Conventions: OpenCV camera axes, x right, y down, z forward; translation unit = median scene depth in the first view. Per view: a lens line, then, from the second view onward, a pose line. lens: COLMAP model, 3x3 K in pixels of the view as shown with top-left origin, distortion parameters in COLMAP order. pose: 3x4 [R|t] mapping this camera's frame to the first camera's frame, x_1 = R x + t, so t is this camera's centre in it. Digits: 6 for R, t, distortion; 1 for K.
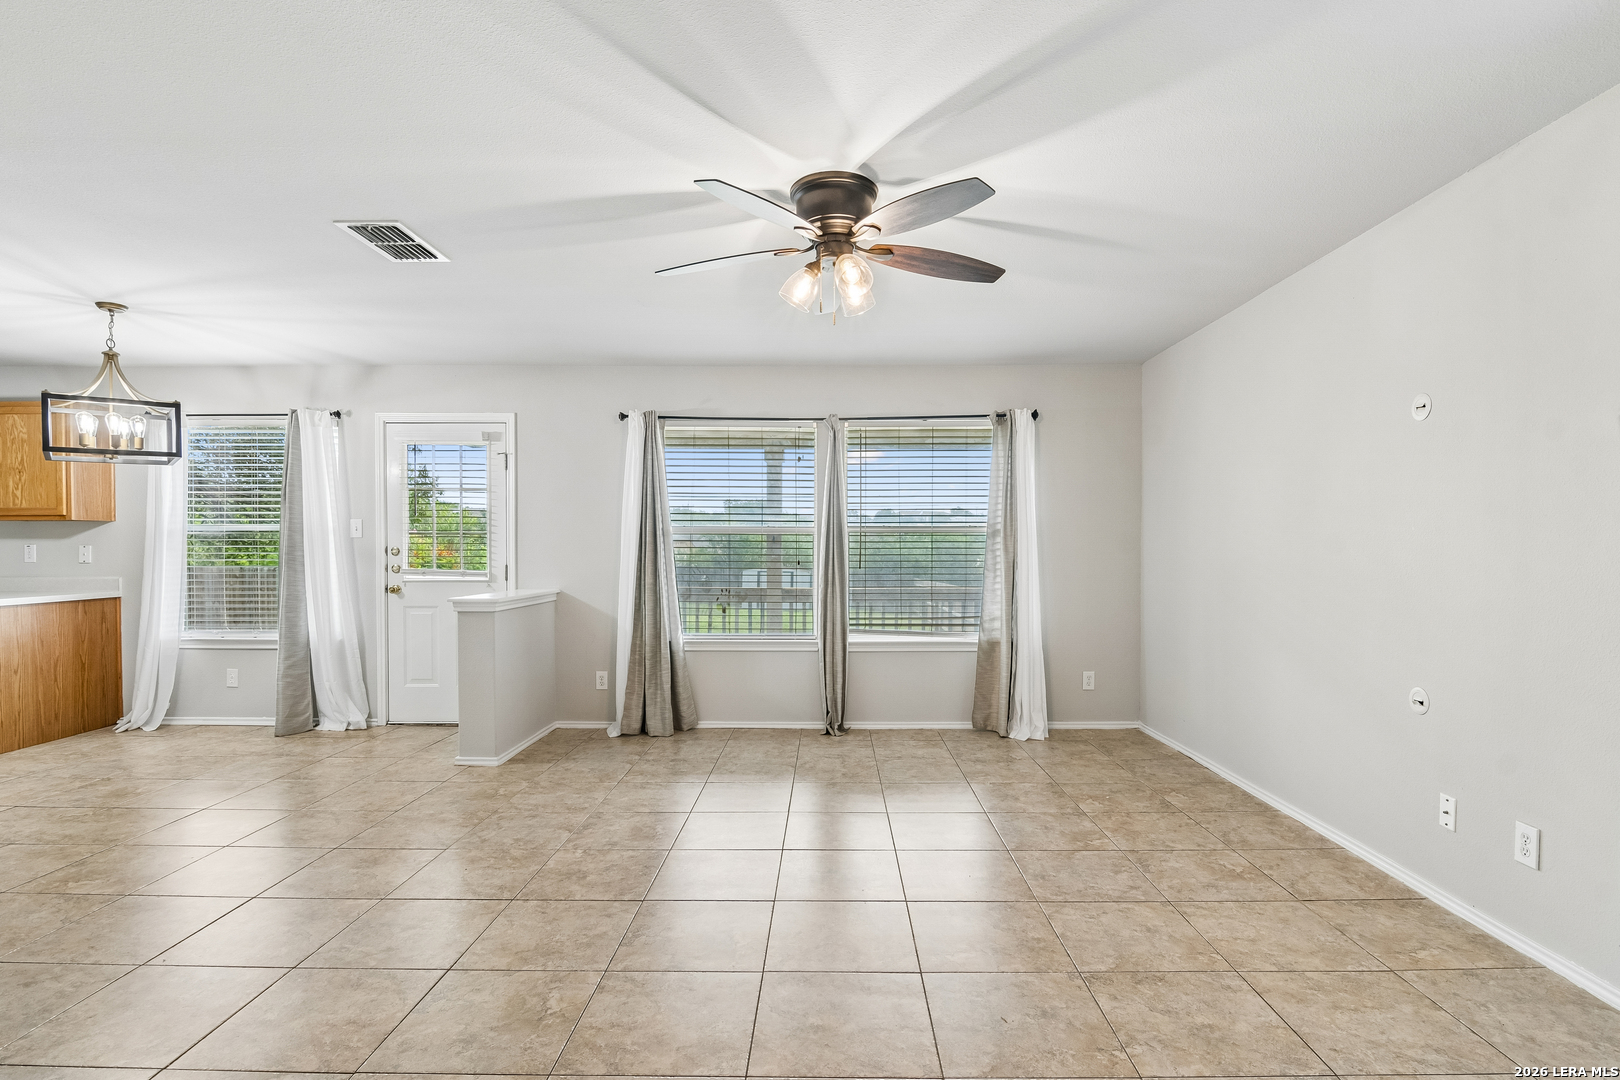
lens RADIAL K [[782.4, 0, 824.2], [0, 782.4, 555.0], [0, 0, 1]] dist [-0.004467, -0.006516]
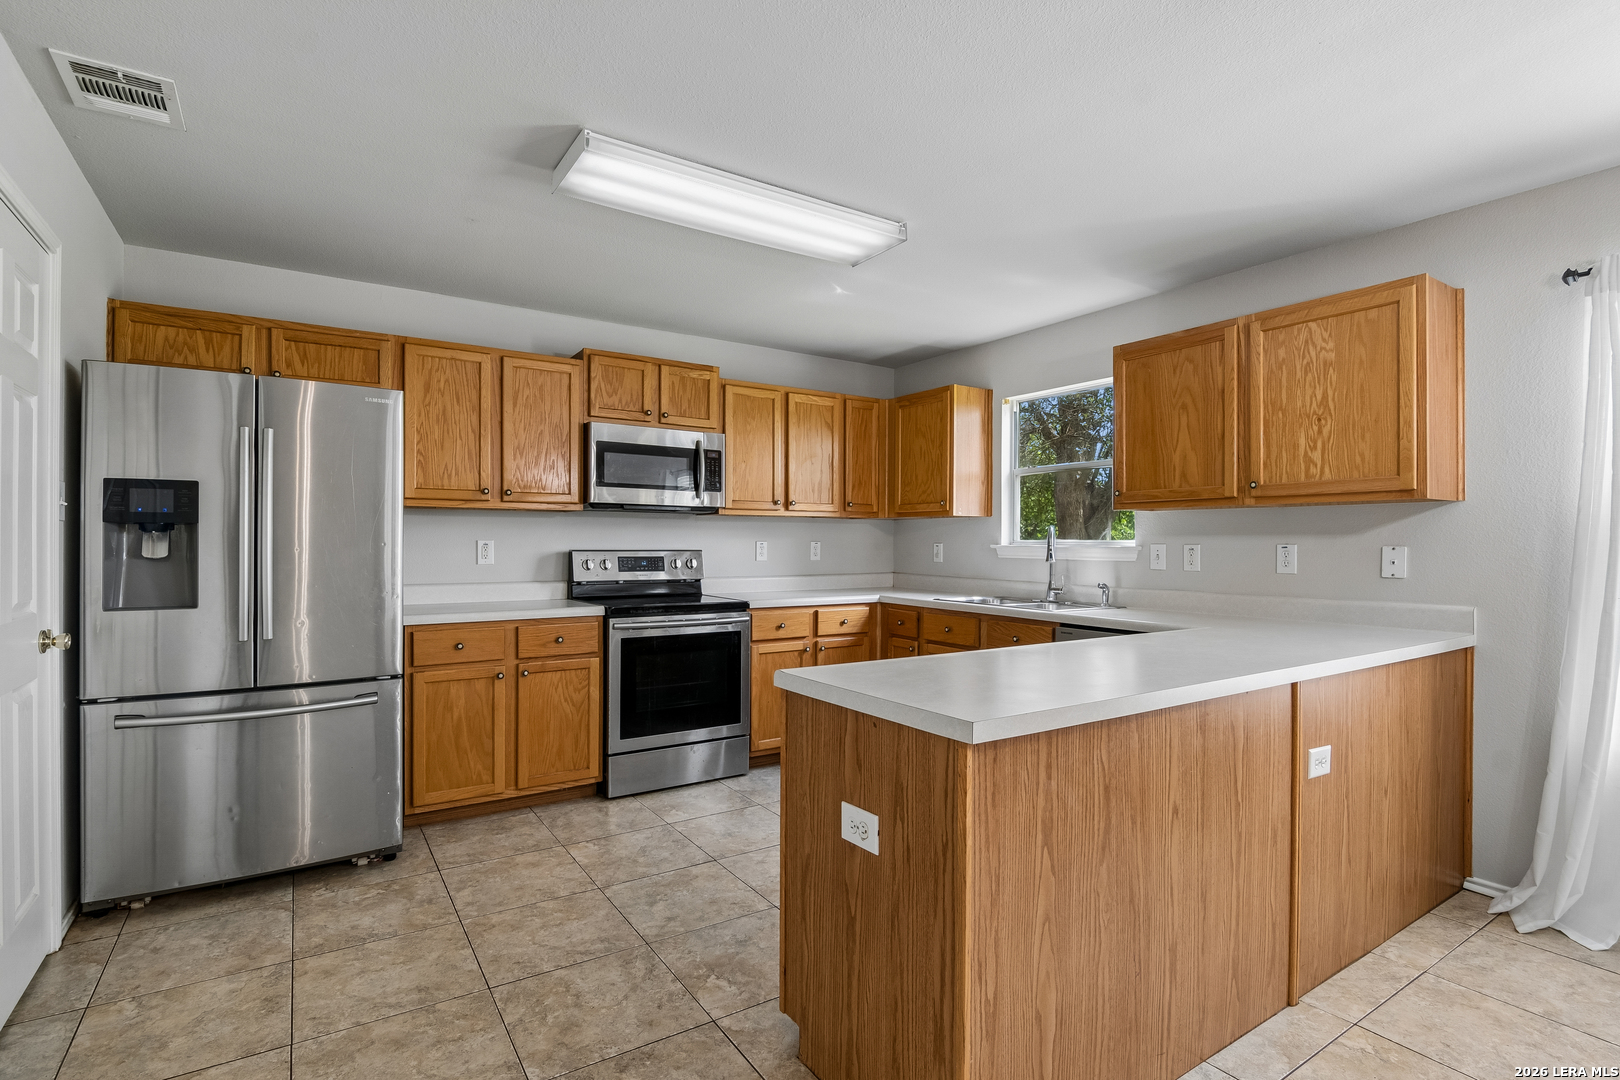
lens RADIAL K [[782.4, 0, 813.3], [0, 782.4, 541.4], [0, 0, 1]] dist [-0.004467, -0.006516]
pose [[0.555404, 0.000865, -0.831580, -0.752715], [-0.015979, 0.999826, -0.009633, -0.004077], [0.831427, 0.018638, 0.555321, 0.356022]]
